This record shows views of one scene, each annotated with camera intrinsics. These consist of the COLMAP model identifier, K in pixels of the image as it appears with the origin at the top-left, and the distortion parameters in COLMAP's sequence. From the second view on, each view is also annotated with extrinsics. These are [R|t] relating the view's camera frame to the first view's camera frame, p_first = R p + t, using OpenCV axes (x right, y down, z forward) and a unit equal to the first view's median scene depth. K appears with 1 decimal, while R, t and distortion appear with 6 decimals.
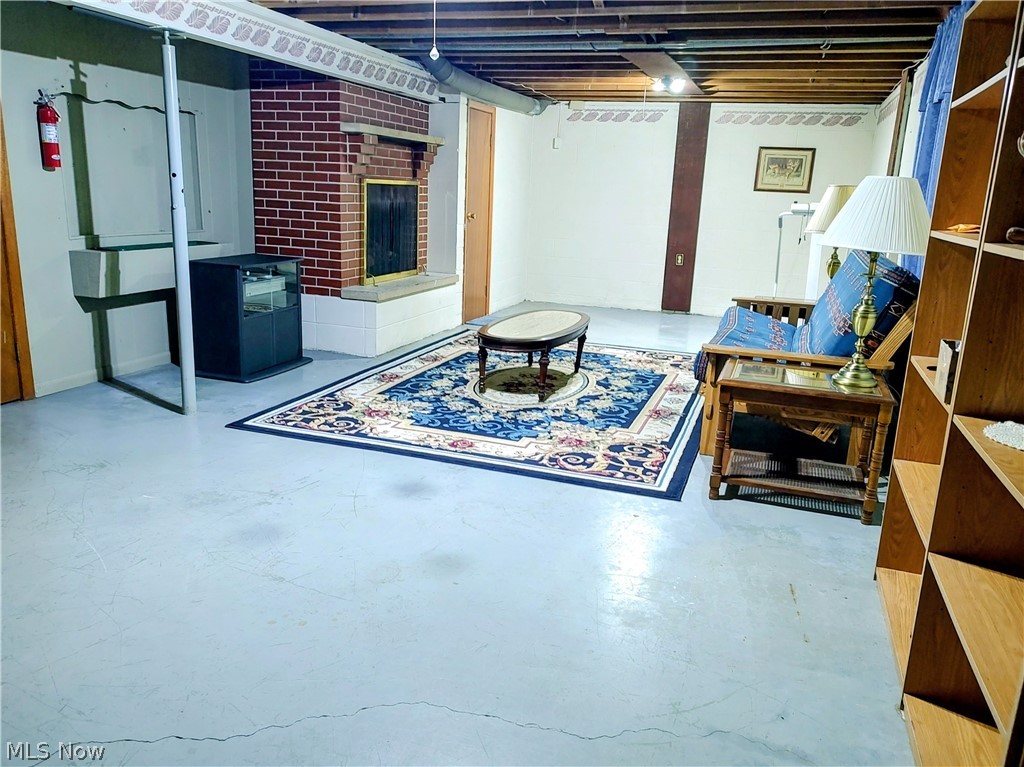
lens RADIAL K [[790.5, 0, 512.0], [0, 790.5, 383.5], [0, 0, 1]] dist [0.017162, -0.005174]
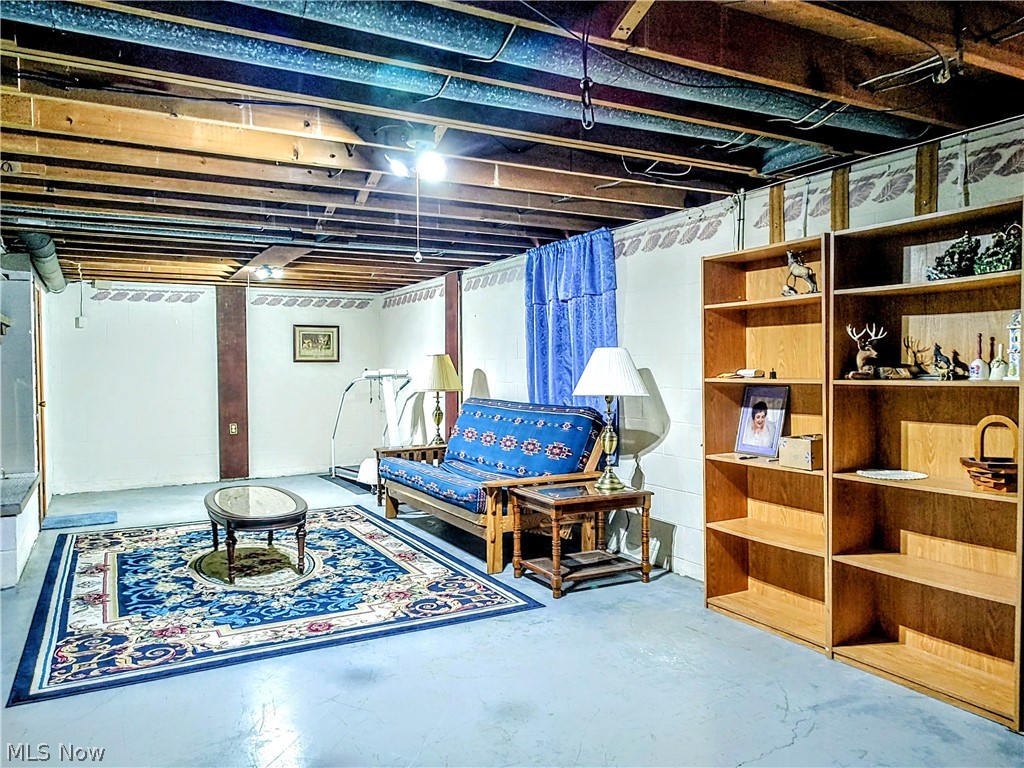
lens RADIAL K [[739.4, 0, 512.0], [0, 739.4, 384.0], [0, 0, 1]] dist [0.021103, -0.038190]
pose [[0.675248, -0.067580, 0.734488, -0.482654], [0.215206, 0.970517, -0.108551, -0.054857], [-0.705497, 0.231365, 0.669883, 0.138083]]
